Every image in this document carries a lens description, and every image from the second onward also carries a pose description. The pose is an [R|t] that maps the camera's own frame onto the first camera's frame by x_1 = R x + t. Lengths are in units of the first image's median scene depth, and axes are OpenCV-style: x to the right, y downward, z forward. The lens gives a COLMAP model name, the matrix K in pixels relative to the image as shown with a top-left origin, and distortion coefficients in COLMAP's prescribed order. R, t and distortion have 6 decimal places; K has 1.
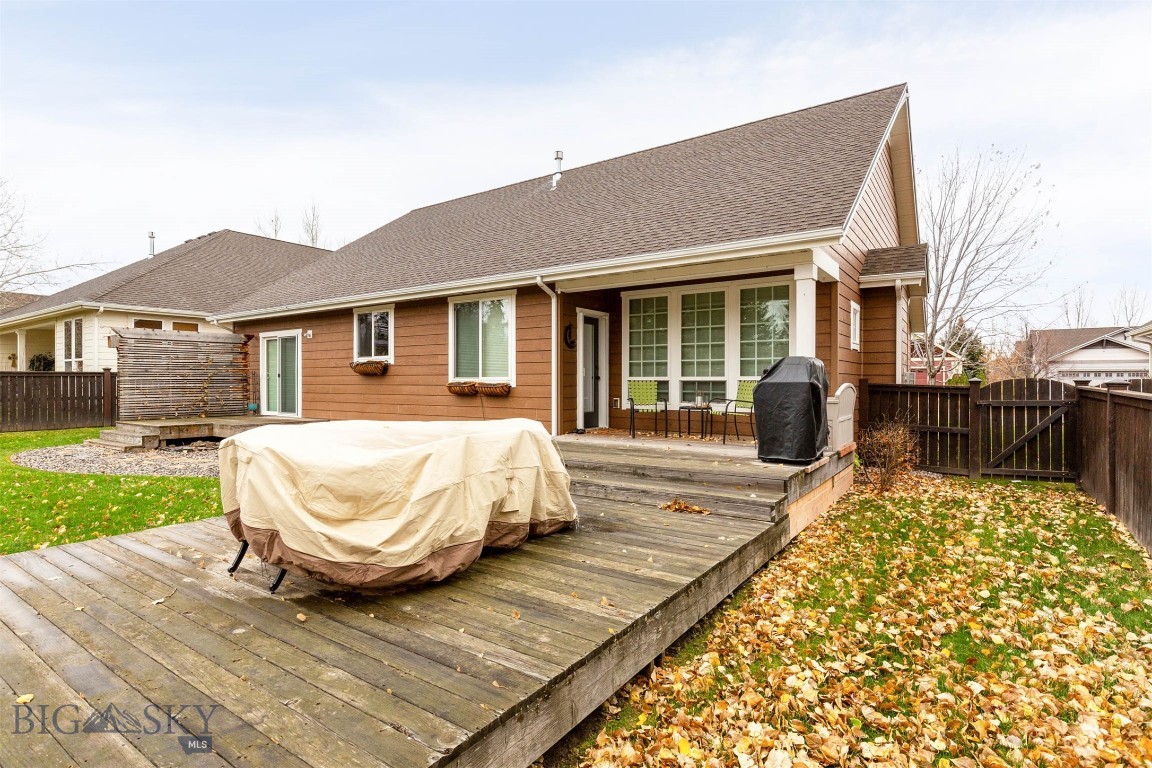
lens RADIAL K [[582.1, 0, 581.4], [0, 582.1, 383.7], [0, 0, 1]] dist [-0.001280, -0.000094]
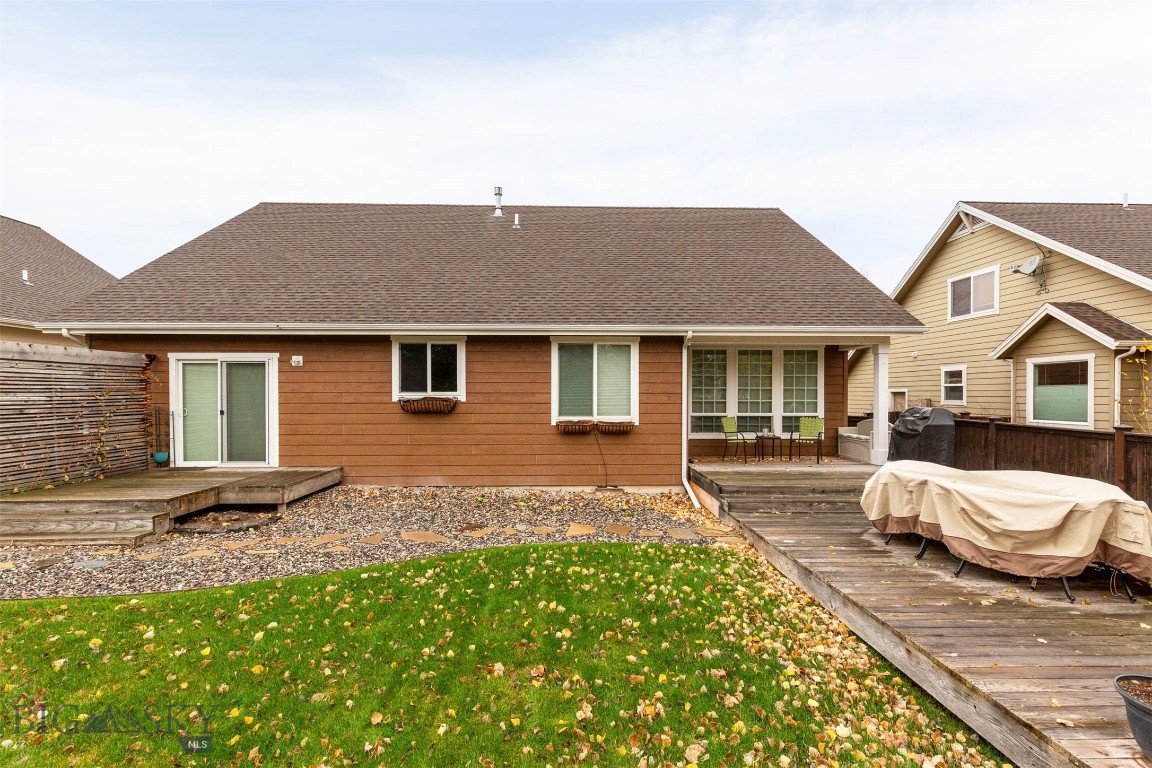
lens RADIAL K [[533.3, 0, 582.9], [0, 533.3, 398.8], [0, 0, 1]] dist [0.009693, -0.001386]
pose [[0.801796, -0.006526, 0.597563, -0.741435], [0.001380, 0.999958, 0.009069, -0.049486], [-0.597597, -0.006446, 0.801771, 0.227787]]
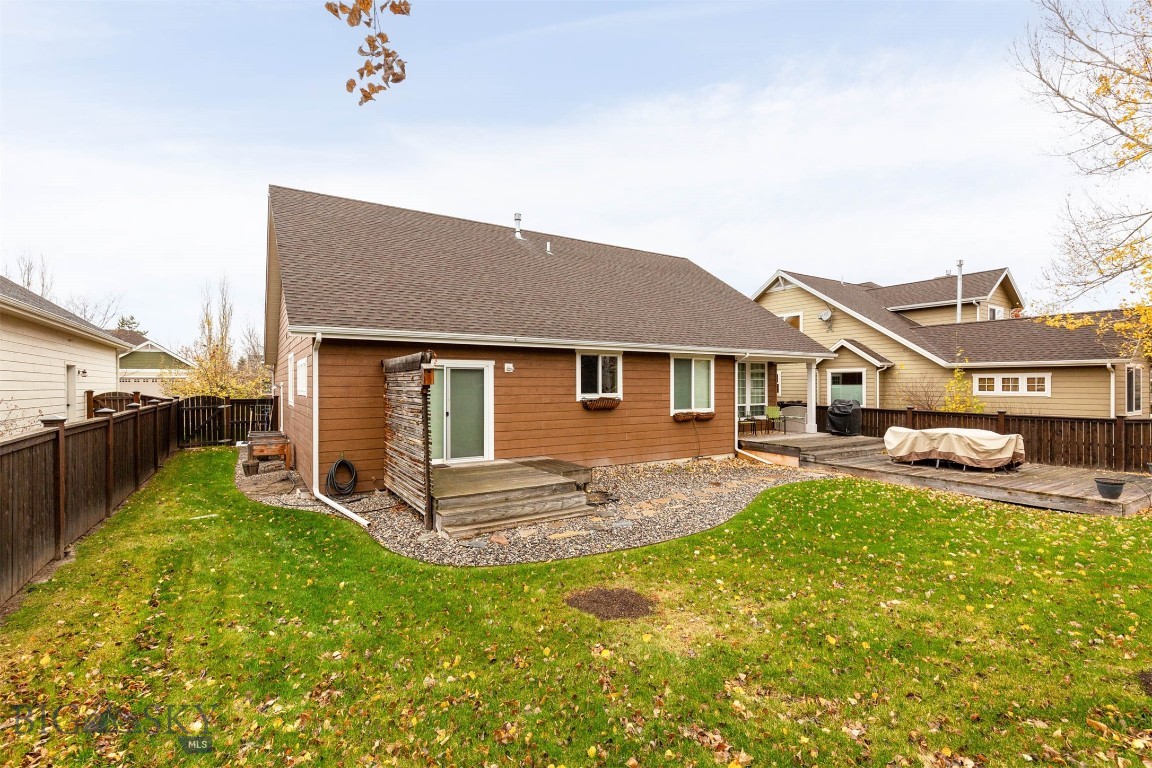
lens RADIAL K [[533.3, 0, 575.7], [0, 533.3, 373.9], [0, 0, 1]] dist [0.009693, -0.001386]
pose [[0.377730, 0.015513, 0.925786, -1.525636], [0.002768, 0.999836, -0.017883, -0.075248], [-0.925912, 0.009317, 0.377625, 0.727532]]
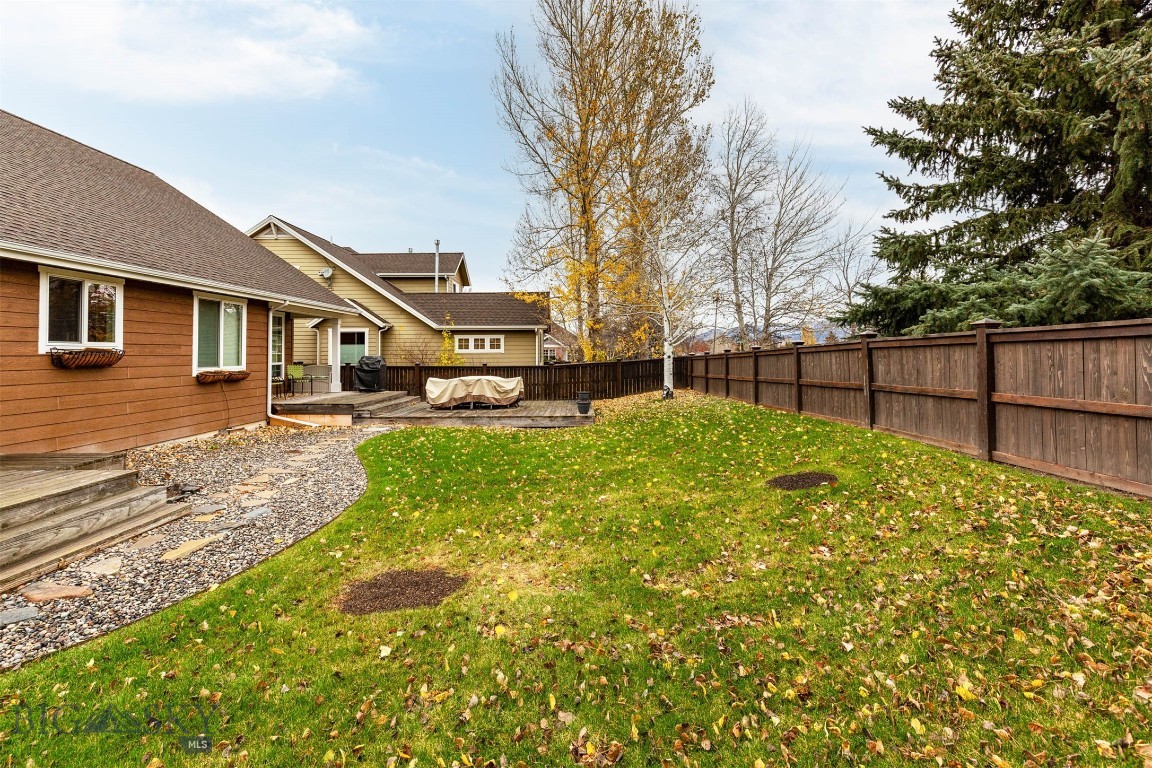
lens RADIAL K [[533.3, 0, 588.7], [0, 533.3, 339.9], [0, 0, 1]] dist [0.009693, -0.001386]
pose [[-0.585927, 0.019466, 0.810130, -1.433227], [0.003718, 0.999765, -0.021334, -0.037557], [-0.810355, -0.009488, -0.585862, 0.994220]]
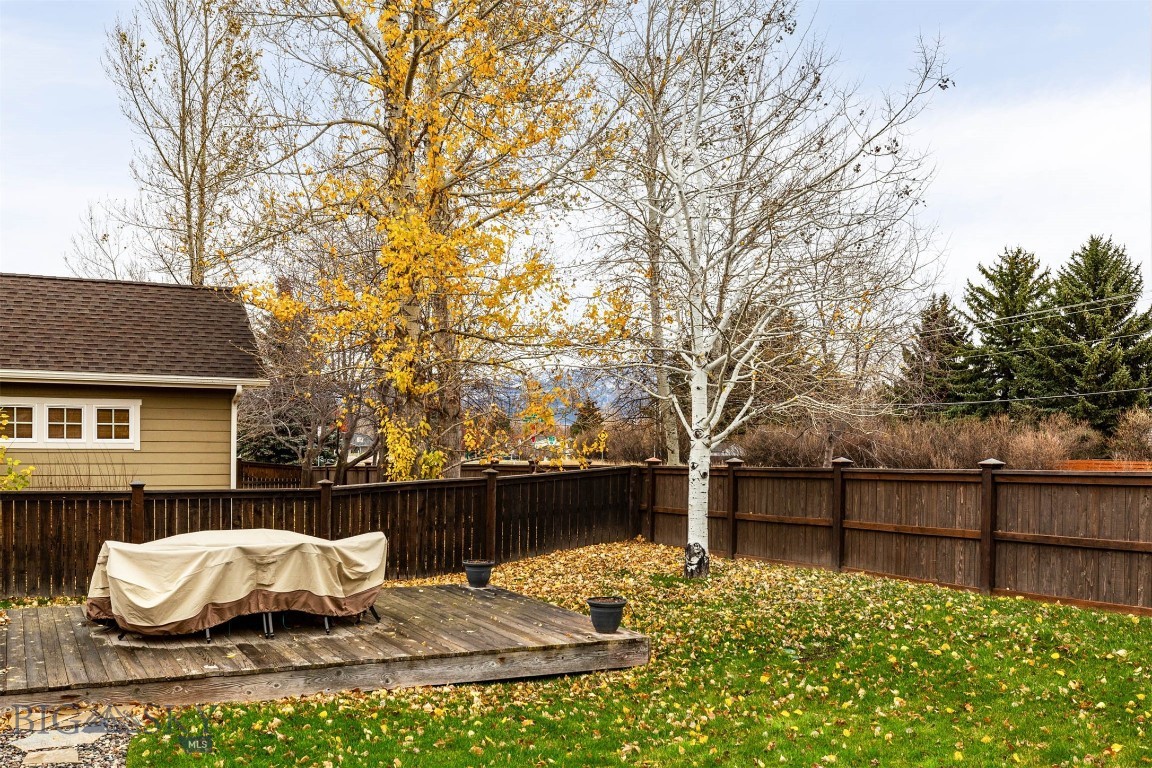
lens RADIAL K [[1153.8, 0, 573.8], [0, 1153.8, 385.8], [0, 0, 1]] dist [0.042952, 0.000000]
pose [[-0.874869, 0.006296, 0.484319, -0.874145], [-0.012681, 0.999275, -0.035898, -0.071611], [-0.484193, -0.037548, -0.874155, 1.185818]]
